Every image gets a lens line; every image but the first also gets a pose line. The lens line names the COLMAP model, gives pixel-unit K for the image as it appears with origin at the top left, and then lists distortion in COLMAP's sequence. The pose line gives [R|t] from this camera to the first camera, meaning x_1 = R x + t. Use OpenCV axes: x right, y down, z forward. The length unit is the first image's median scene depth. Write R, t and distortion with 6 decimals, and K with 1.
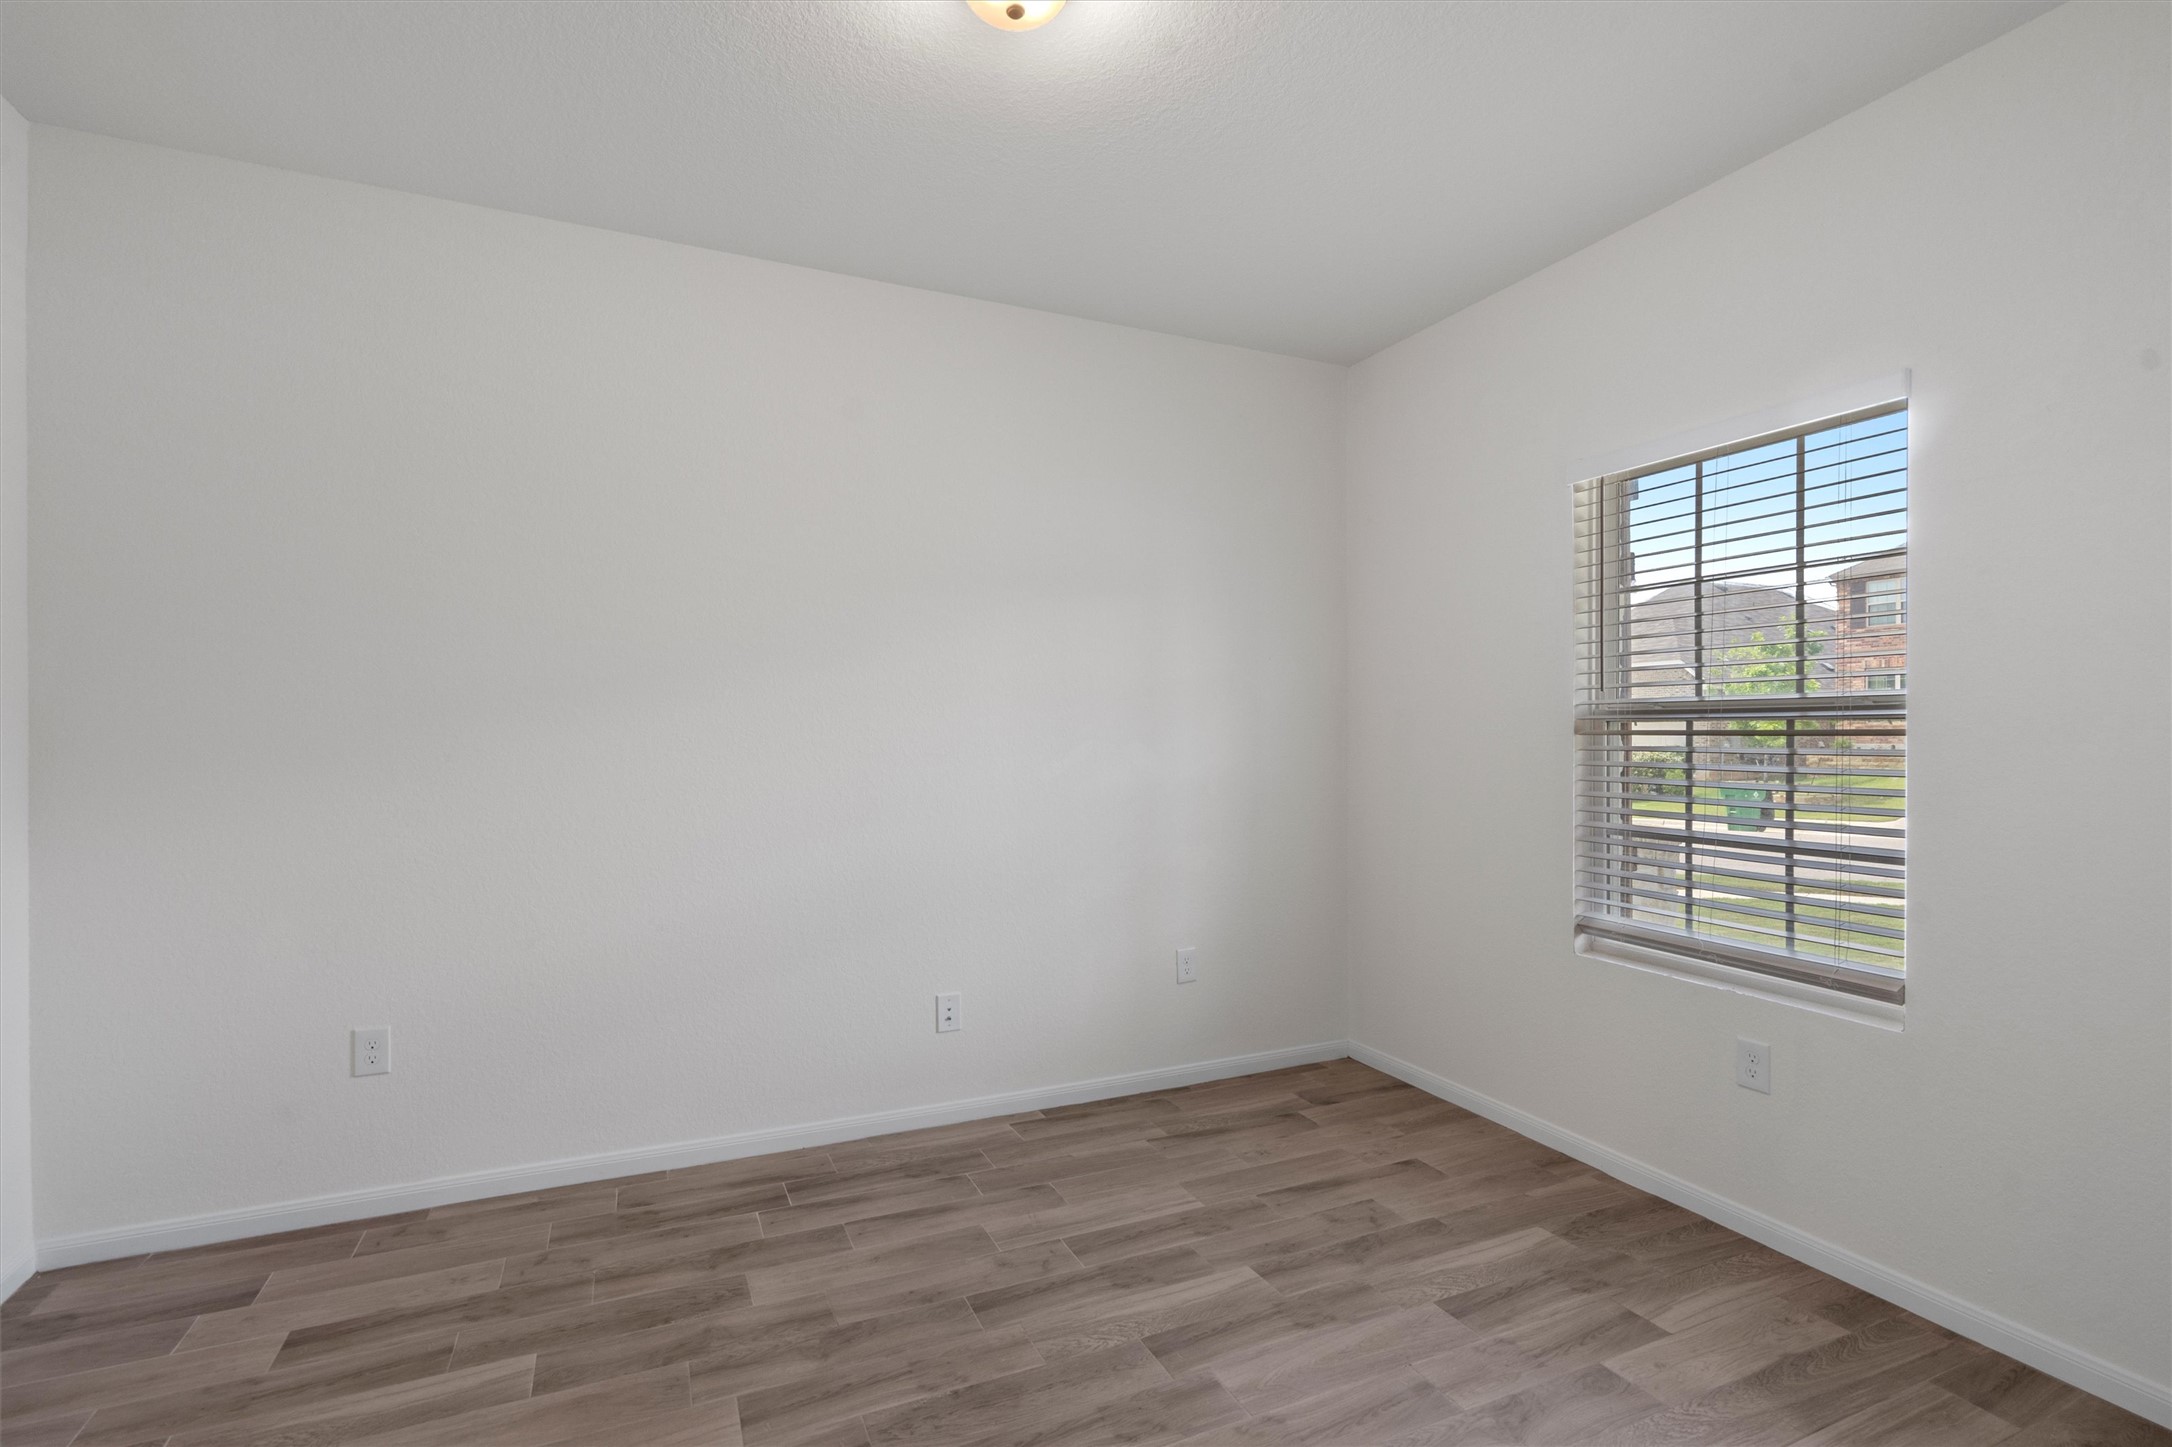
lens RADIAL K [[1007.3, 0, 1086.0], [0, 1007.3, 723.5], [0, 0, 1]] dist [-0.001245, -0.000005]
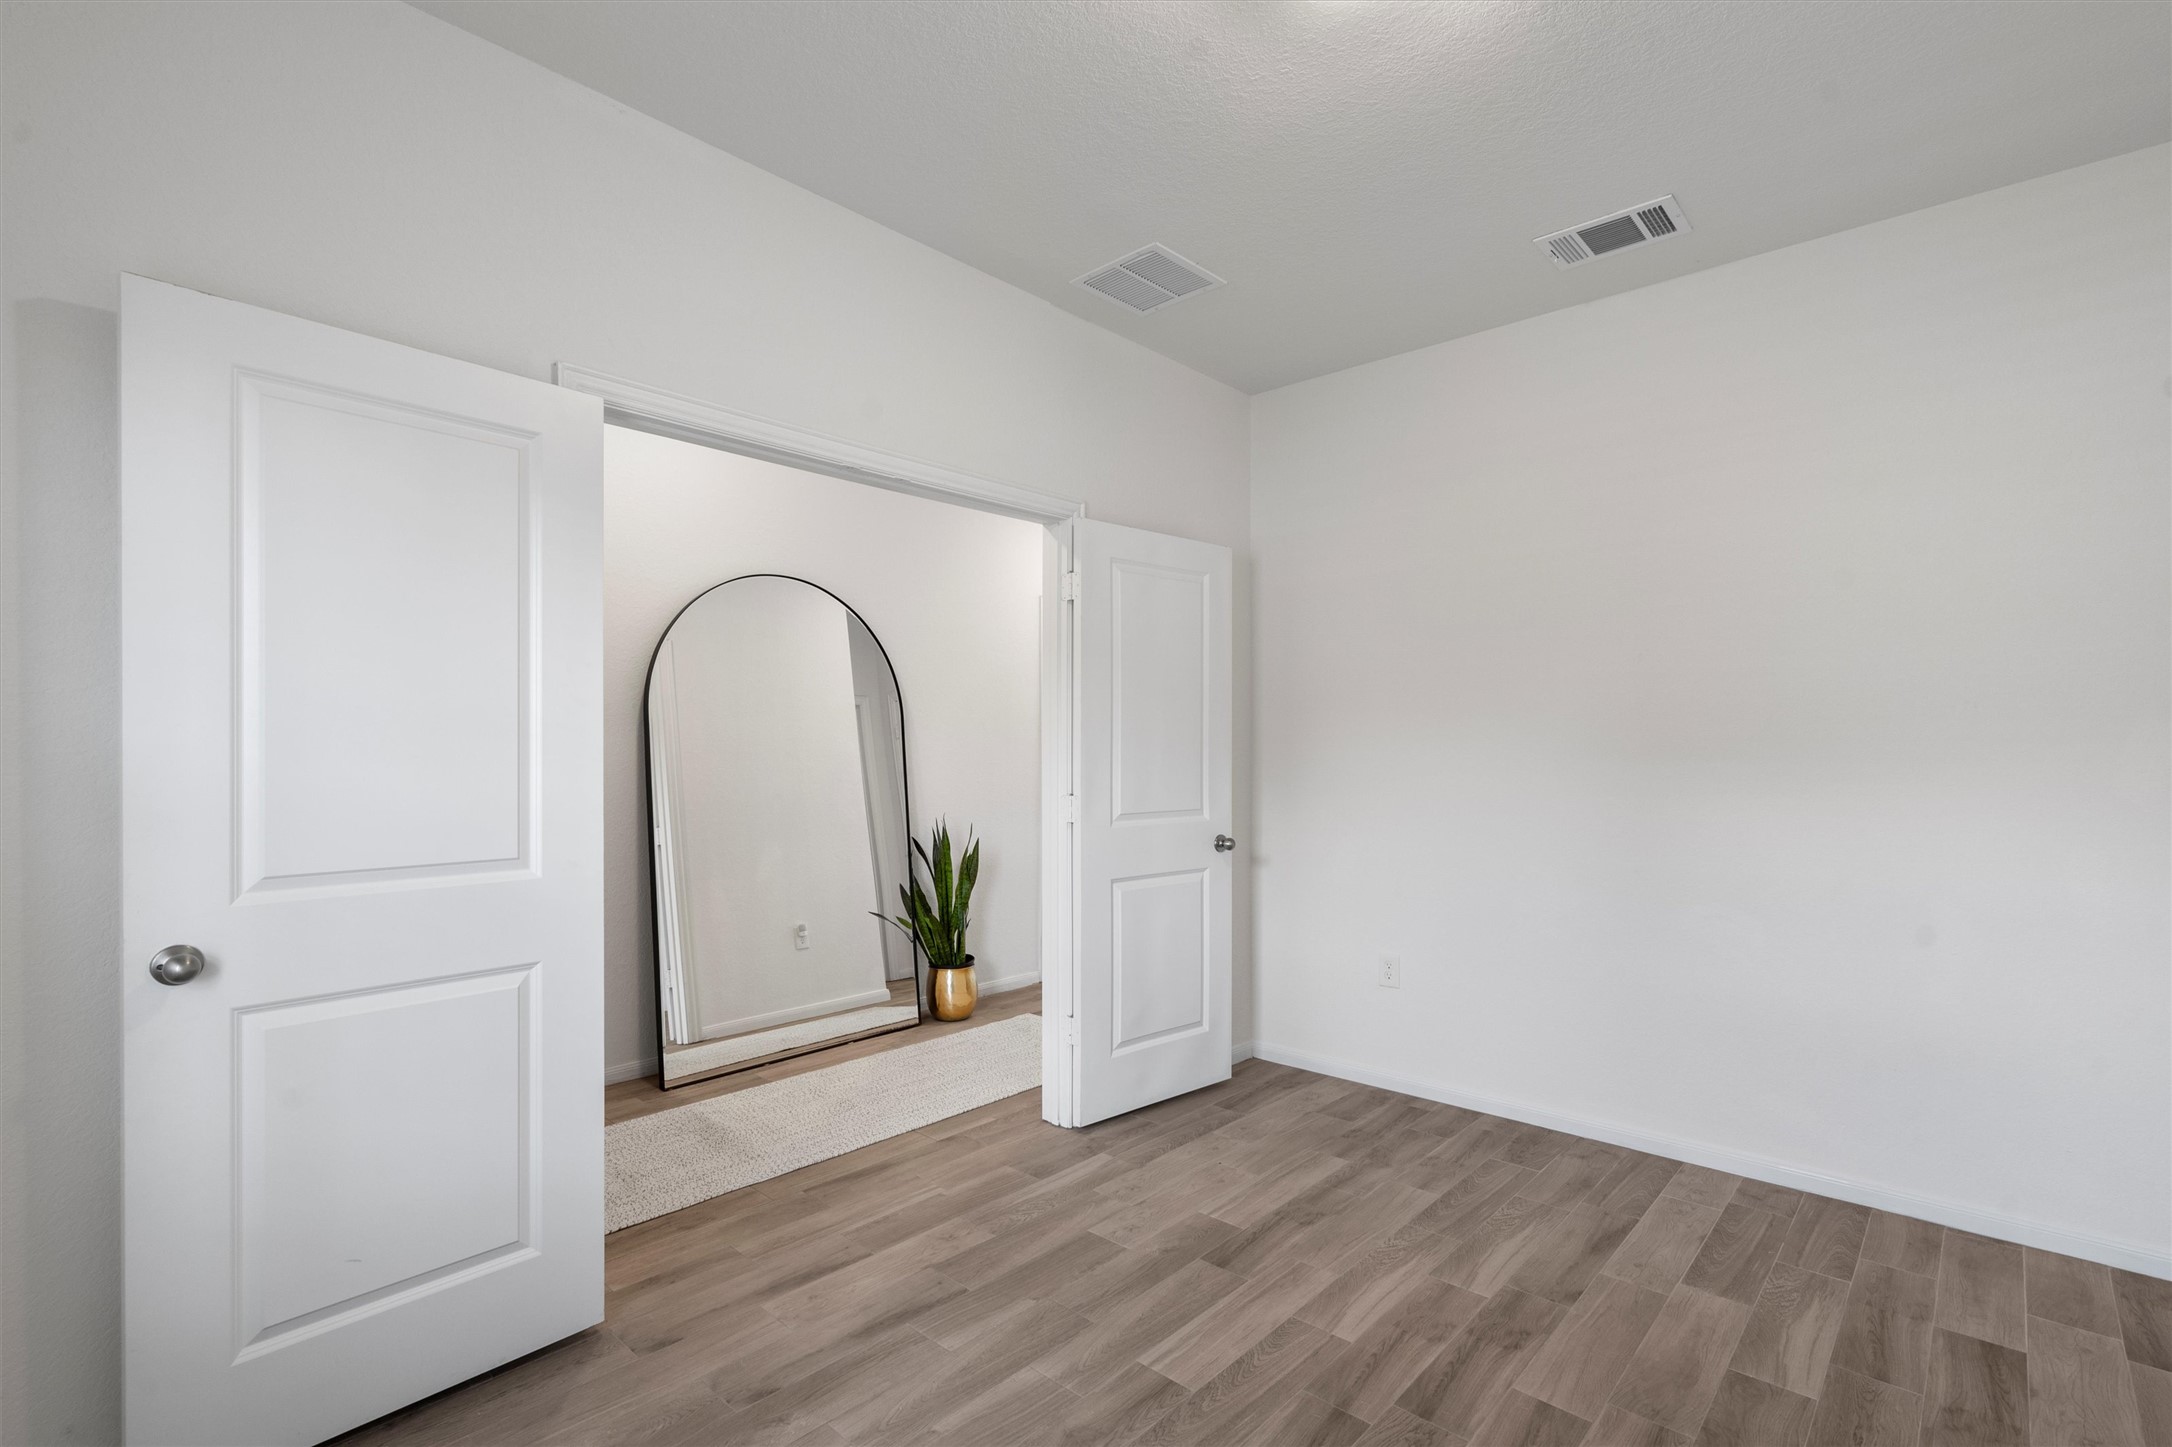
lens RADIAL K [[1007.3, 0, 1086.0], [0, 1007.3, 723.5], [0, 0, 1]] dist [-0.001245, -0.000005]
pose [[-0.914939, -0.003294, -0.403578, 0.480196], [0.006542, 0.999714, -0.022991, 0.002958], [0.403539, -0.023675, -0.914656, 1.631421]]
